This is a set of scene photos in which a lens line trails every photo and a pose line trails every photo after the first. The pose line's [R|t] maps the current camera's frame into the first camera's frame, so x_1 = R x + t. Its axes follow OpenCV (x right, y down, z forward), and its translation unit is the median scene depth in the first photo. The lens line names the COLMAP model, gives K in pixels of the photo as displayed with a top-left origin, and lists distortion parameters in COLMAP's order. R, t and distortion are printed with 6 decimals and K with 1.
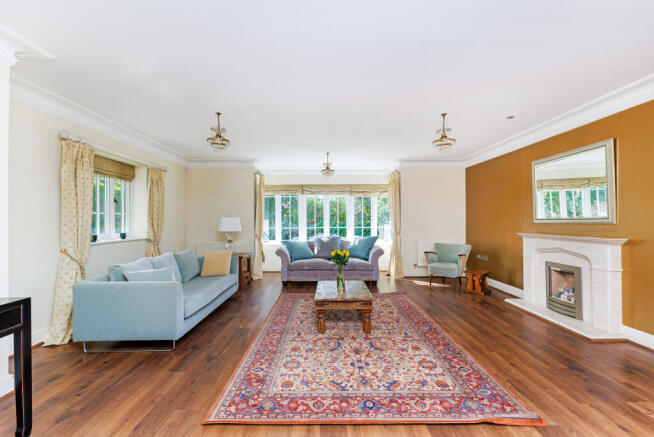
lens RADIAL K [[288.7, 0, 322.2], [0, 288.7, 218.1], [0, 0, 1]] dist [0.000241, -0.000314]
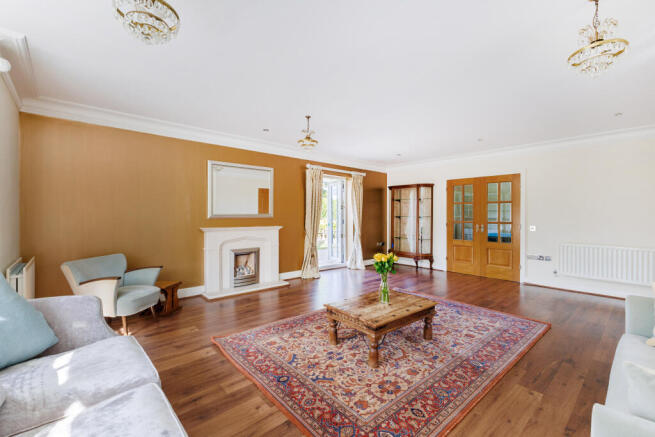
lens RADIAL K [[289.1, 0, 320.5], [0, 289.1, 216.7], [0, 0, 1]] dist [0.000241, -0.000314]
pose [[-0.665909, 0.006932, 0.746001, -0.578279], [0.003282, 0.999974, -0.006362, 0.017775], [-0.746026, -0.001788, -0.665914, 1.648252]]
